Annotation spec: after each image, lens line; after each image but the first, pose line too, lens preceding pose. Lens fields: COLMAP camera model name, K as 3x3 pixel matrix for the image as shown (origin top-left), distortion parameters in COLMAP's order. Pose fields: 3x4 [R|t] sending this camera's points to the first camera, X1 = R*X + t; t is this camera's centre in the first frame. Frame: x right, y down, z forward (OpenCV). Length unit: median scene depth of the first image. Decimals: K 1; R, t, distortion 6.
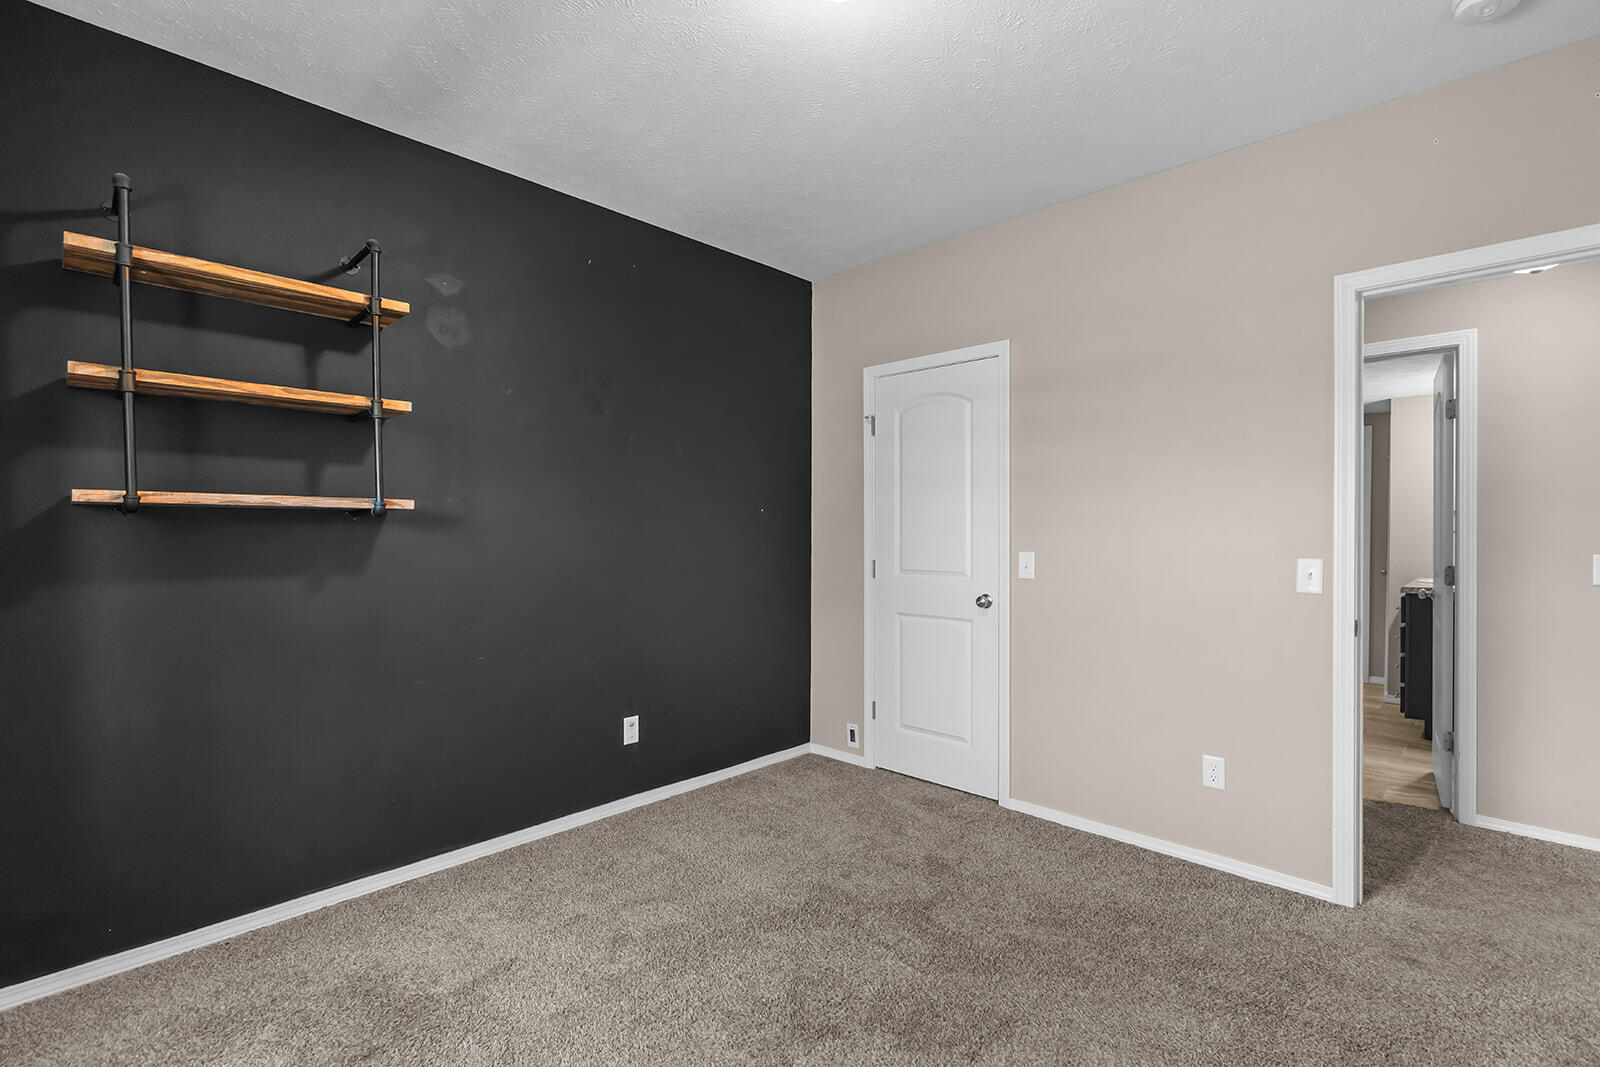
lens RADIAL K [[725.0, 0, 805.1], [0, 725.0, 524.6], [0, 0, 1]] dist [0.000773, 0.000272]
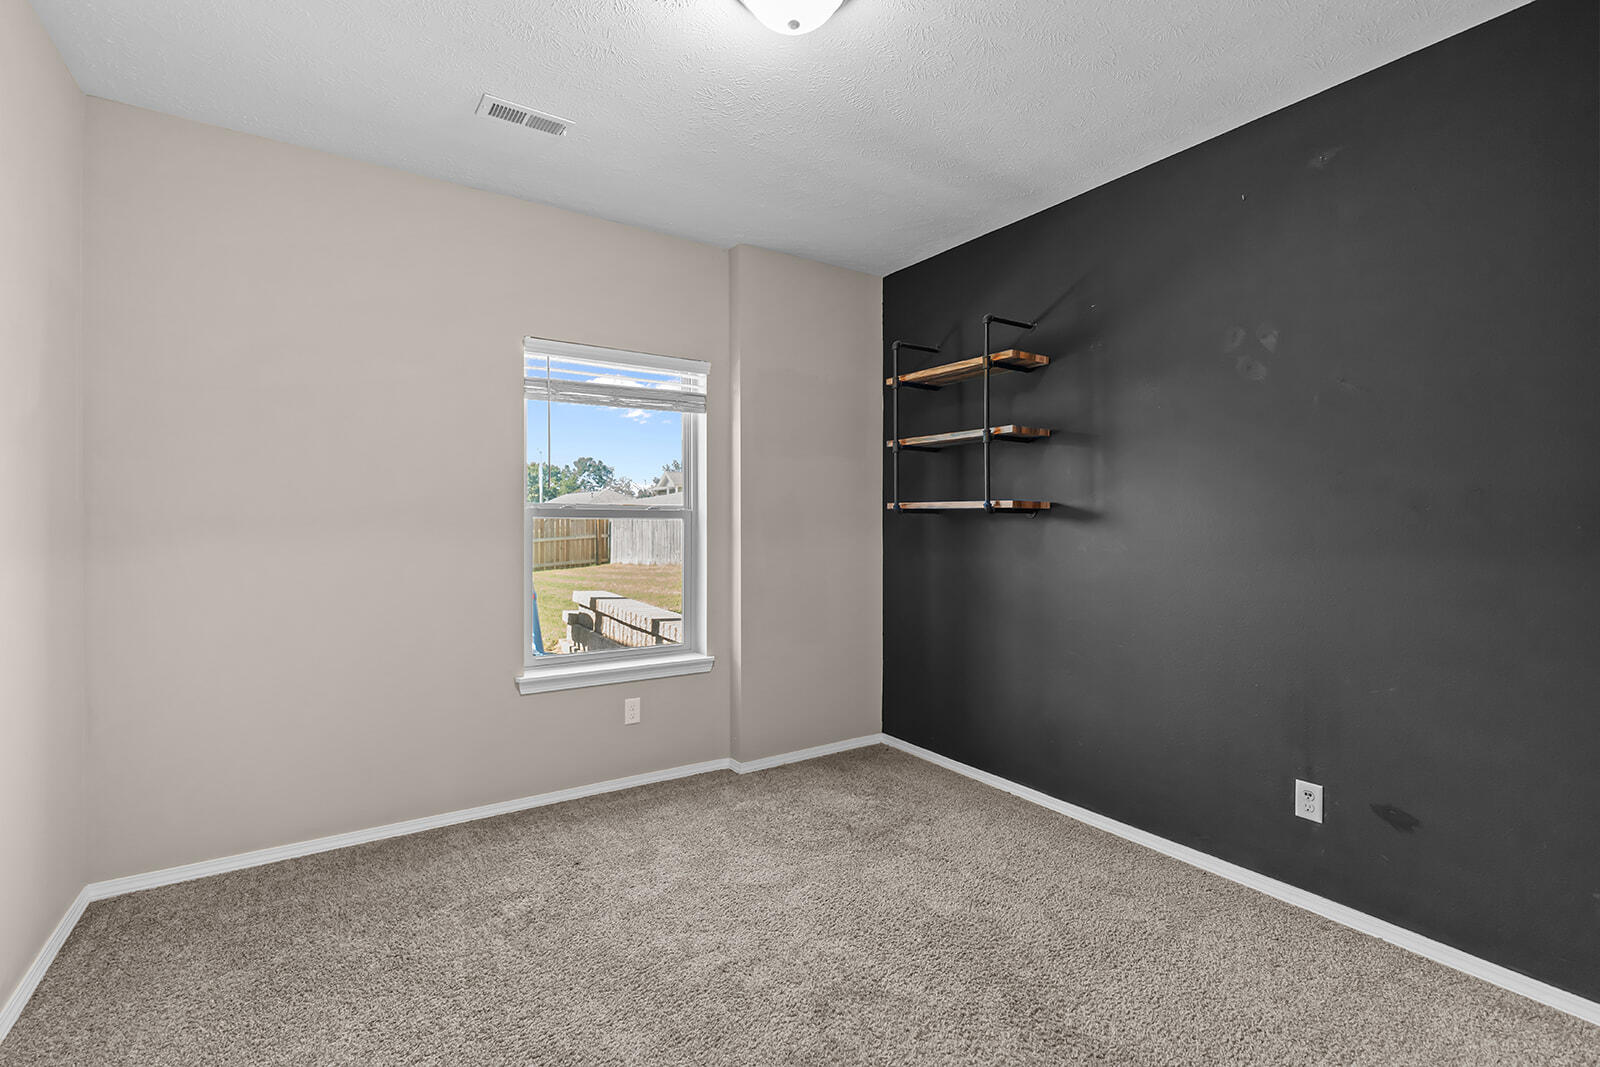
lens RADIAL K [[725.0, 0, 805.1], [0, 725.0, 524.6], [0, 0, 1]] dist [0.000773, 0.000272]
pose [[-0.214355, 0.003354, -0.976750, 0.798698], [0.001861, 0.999994, 0.003025, 0.005052], [0.976754, -0.001169, -0.214360, 0.920559]]
